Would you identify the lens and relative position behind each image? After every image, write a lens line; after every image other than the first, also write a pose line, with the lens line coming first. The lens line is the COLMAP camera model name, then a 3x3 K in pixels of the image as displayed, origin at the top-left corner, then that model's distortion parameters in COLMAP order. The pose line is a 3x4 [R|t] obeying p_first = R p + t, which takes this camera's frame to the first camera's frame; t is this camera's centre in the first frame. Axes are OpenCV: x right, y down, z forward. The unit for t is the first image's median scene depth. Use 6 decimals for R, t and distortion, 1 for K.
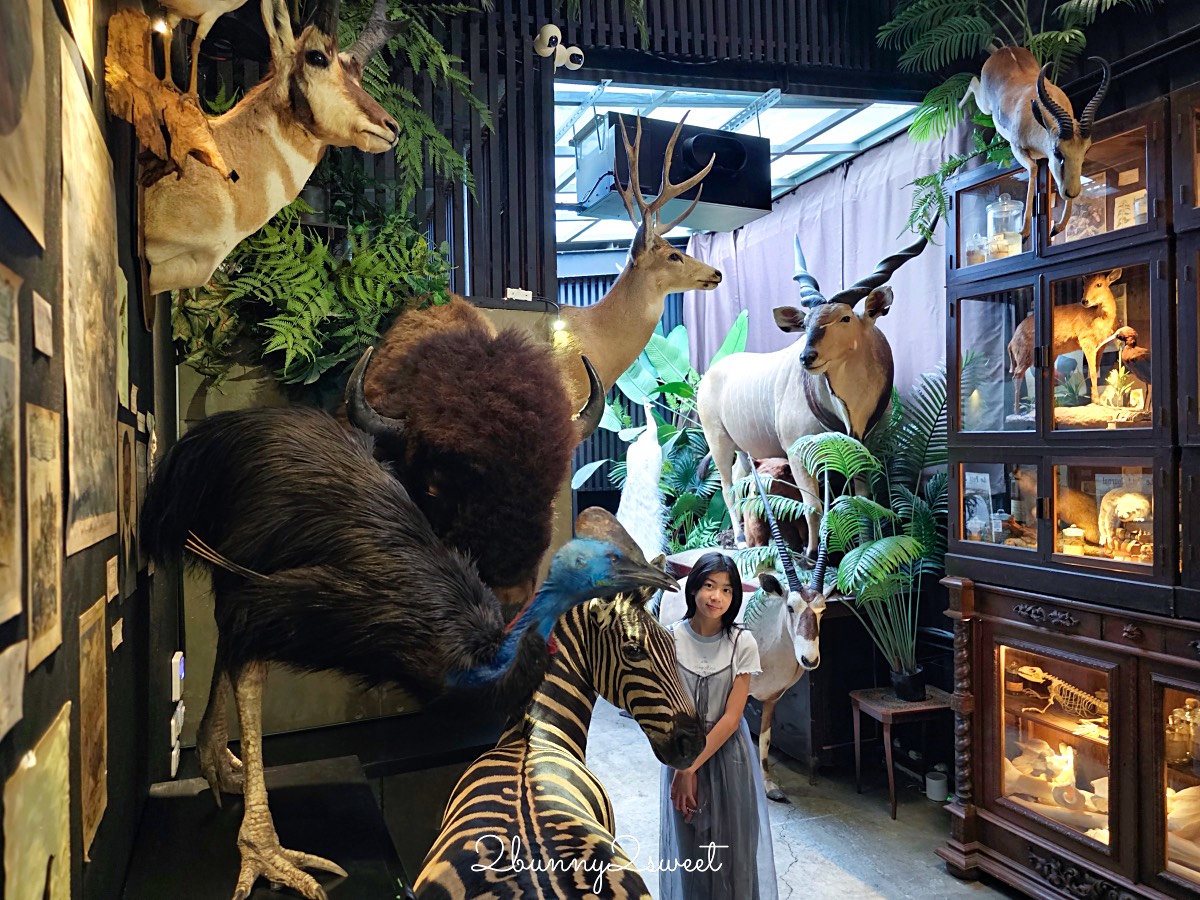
lens RADIAL K [[816.4, 0, 605.3], [0, 816.4, 452.9], [0, 0, 1]] dist [0.041689, -0.043267]
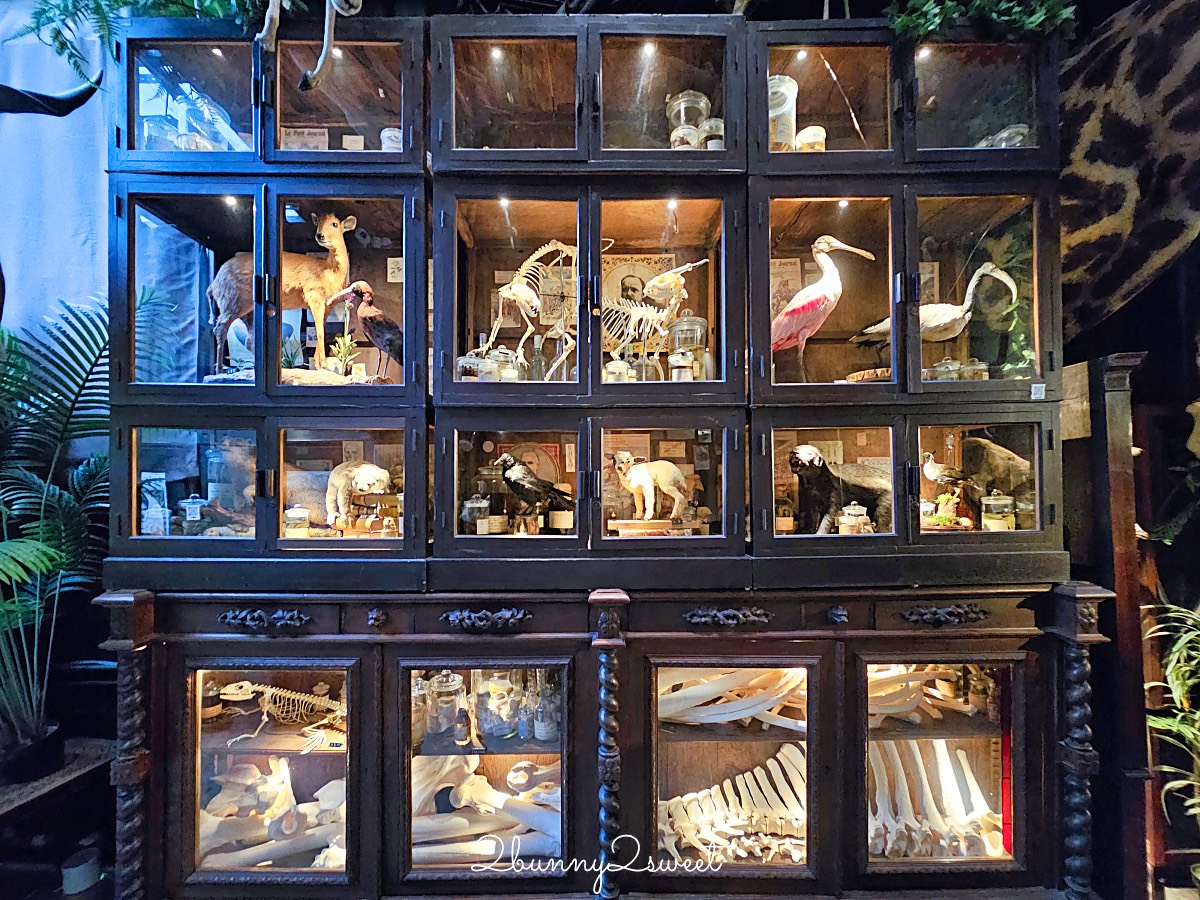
lens RADIAL K [[537.1, 0, 634.6], [0, 537.1, 476.7], [0, 0, 1]] dist [0.001264, -0.000420]
pose [[0.388318, 0.008865, 0.921483, 0.174731], [-0.001846, 0.999959, -0.008842, 0.057927], [-0.921524, 0.001733, 0.388319, 0.424326]]
